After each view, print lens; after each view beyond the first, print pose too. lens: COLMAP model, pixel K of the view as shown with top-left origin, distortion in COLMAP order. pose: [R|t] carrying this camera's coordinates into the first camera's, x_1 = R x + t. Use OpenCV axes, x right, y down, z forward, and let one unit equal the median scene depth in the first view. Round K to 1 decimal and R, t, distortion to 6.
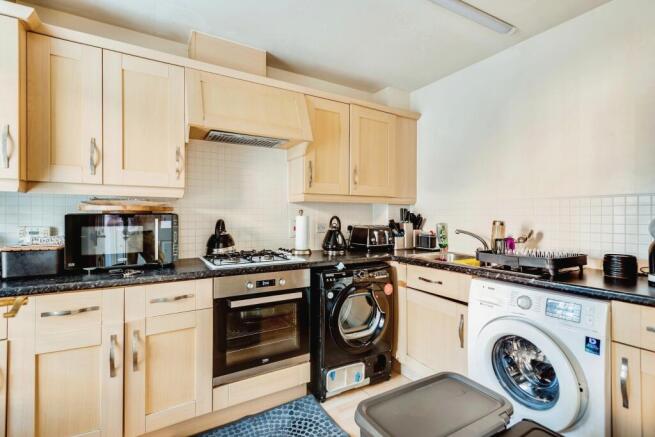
lens RADIAL K [[304.8, 0, 327.5], [0, 304.8, 218.5], [0, 0, 1]] dist [0.000457, 0.000029]
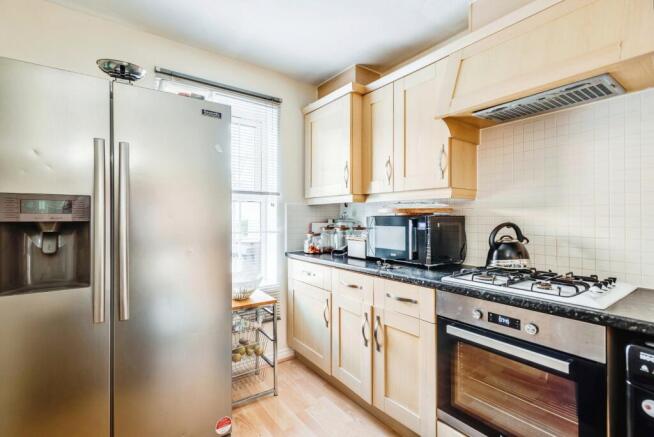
lens RADIAL K [[320.2, 0, 329.1], [0, 320.2, 211.5], [0, 0, 1]] dist [0.025110, -0.000181]
pose [[0.081086, -0.015788, -0.996582, 0.515077], [-0.005205, 0.999854, -0.016264, -0.011071], [0.996694, 0.006506, 0.080992, 0.621704]]
